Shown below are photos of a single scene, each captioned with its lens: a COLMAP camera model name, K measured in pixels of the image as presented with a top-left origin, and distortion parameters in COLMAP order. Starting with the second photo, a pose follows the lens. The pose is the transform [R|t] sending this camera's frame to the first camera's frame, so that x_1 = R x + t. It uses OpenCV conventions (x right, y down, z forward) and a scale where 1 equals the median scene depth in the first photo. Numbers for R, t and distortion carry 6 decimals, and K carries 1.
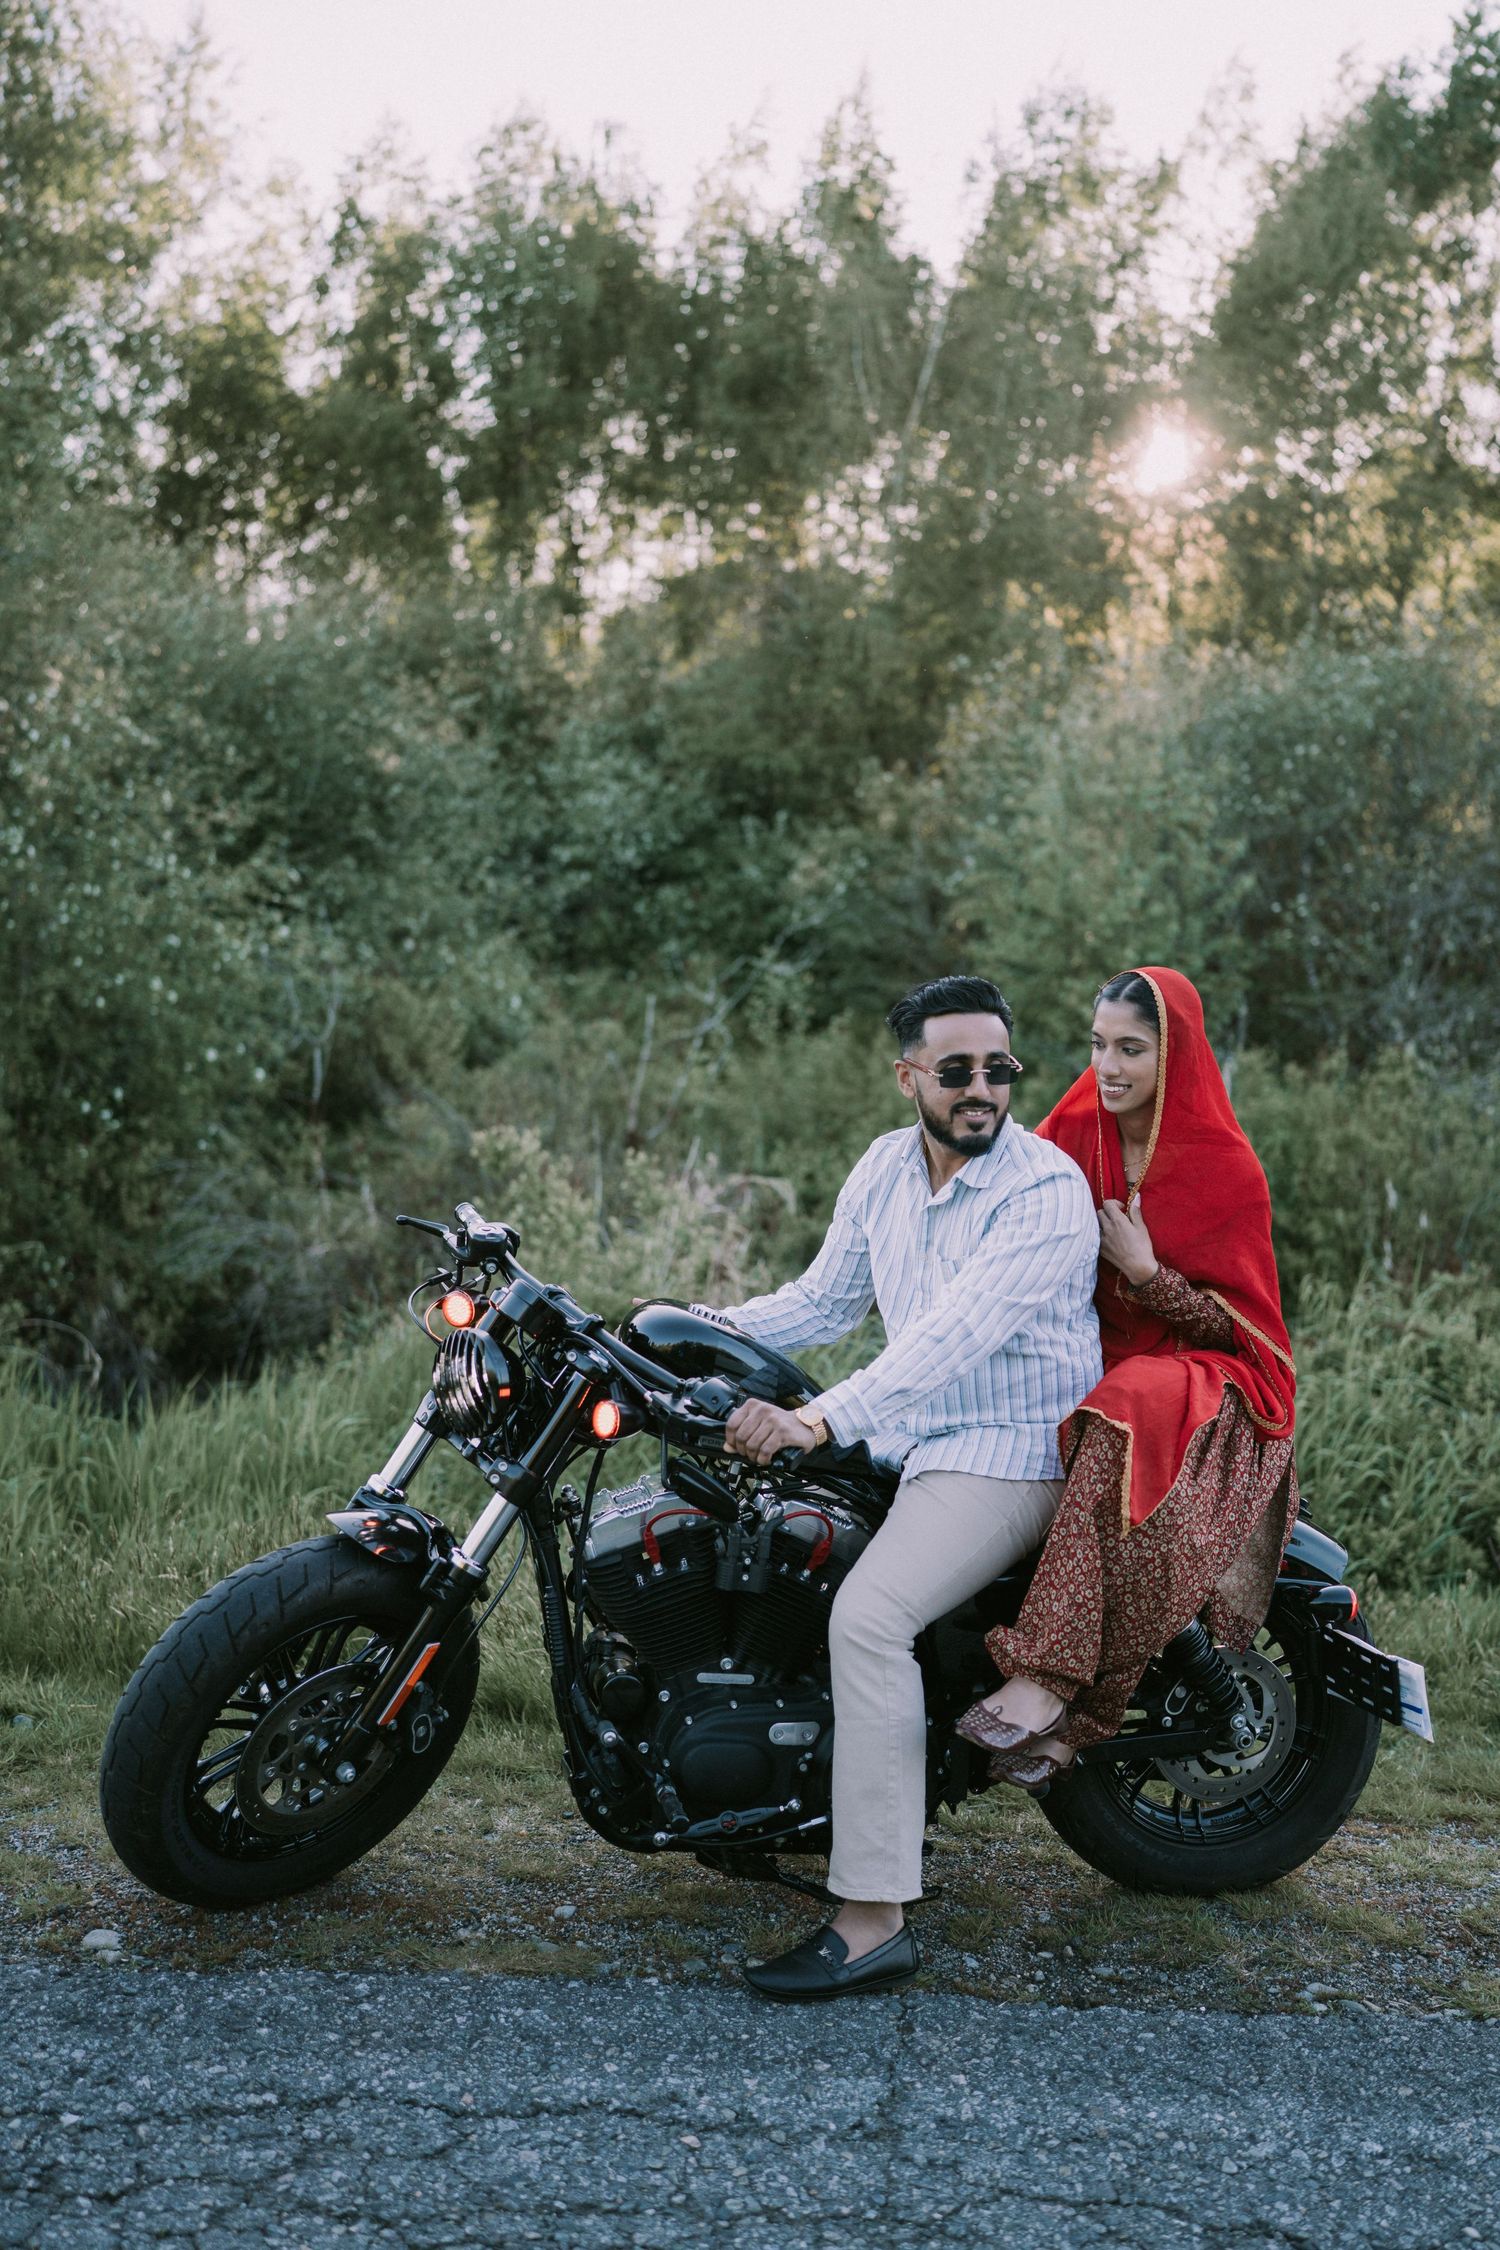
lens RADIAL K [[2188.9, 0, 755.9], [0, 2188.9, 1128.8], [0, 0, 1]] dist [-0.046949, 0.163646]
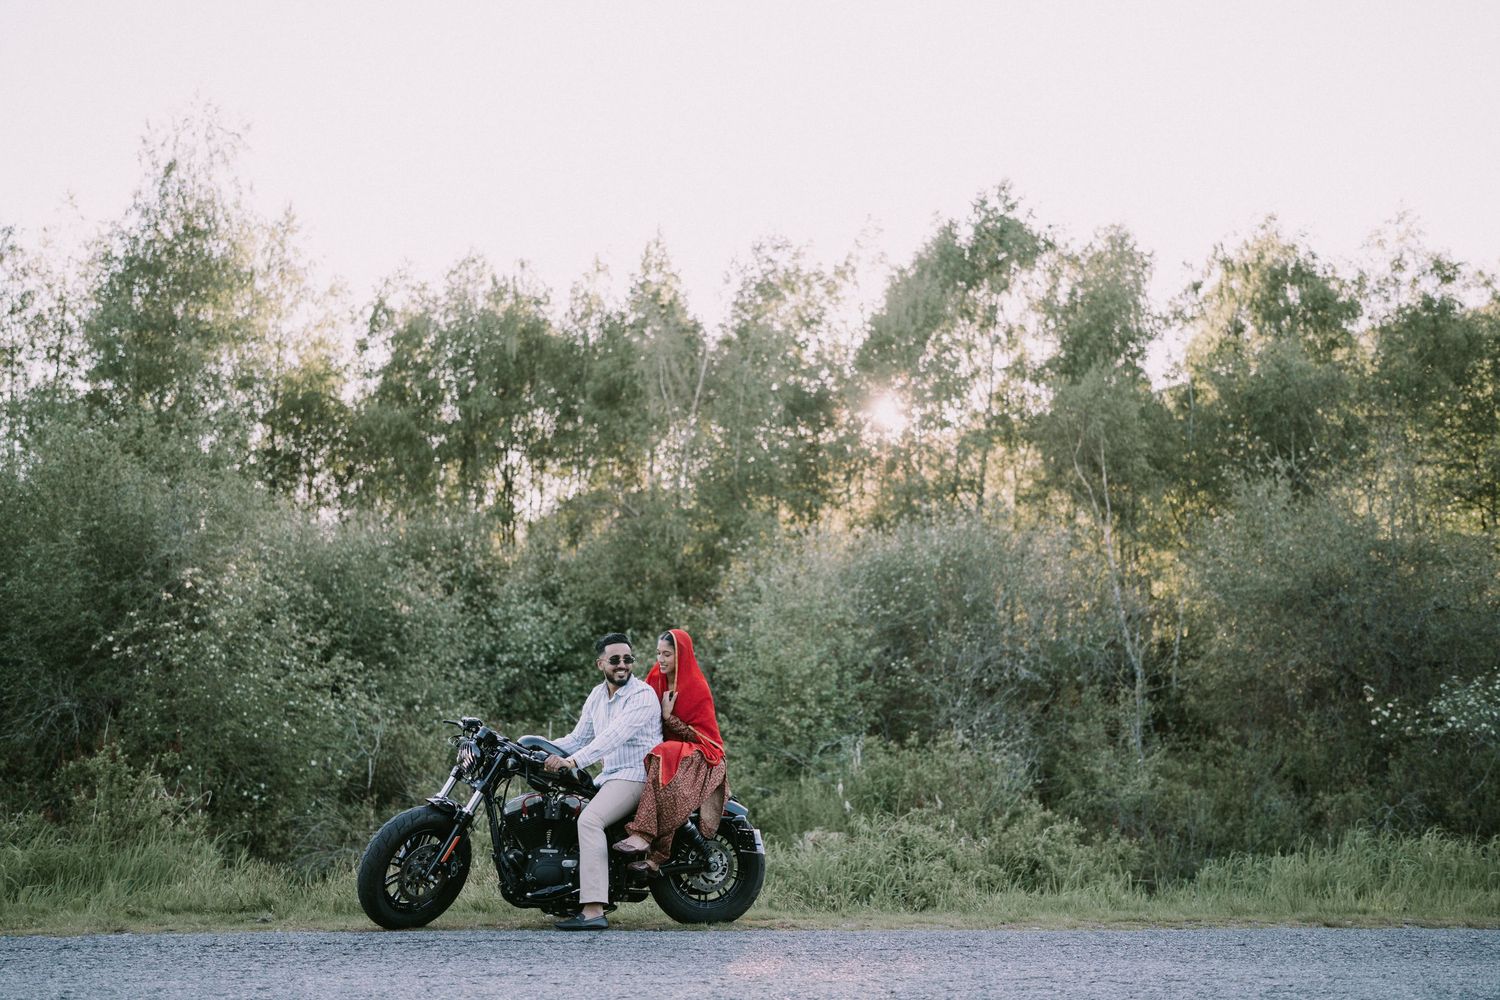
lens RADIAL K [[1459.3, 0, 750.0], [0, 1459.3, 500.0], [0, 0, 1]] dist [-0.046949, 0.163646]
pose [[0.995944, -0.037536, 0.081775, 0.017226], [0.055995, 0.969958, -0.236742, 0.037761], [-0.070432, 0.240361, 0.968125, -0.168313]]
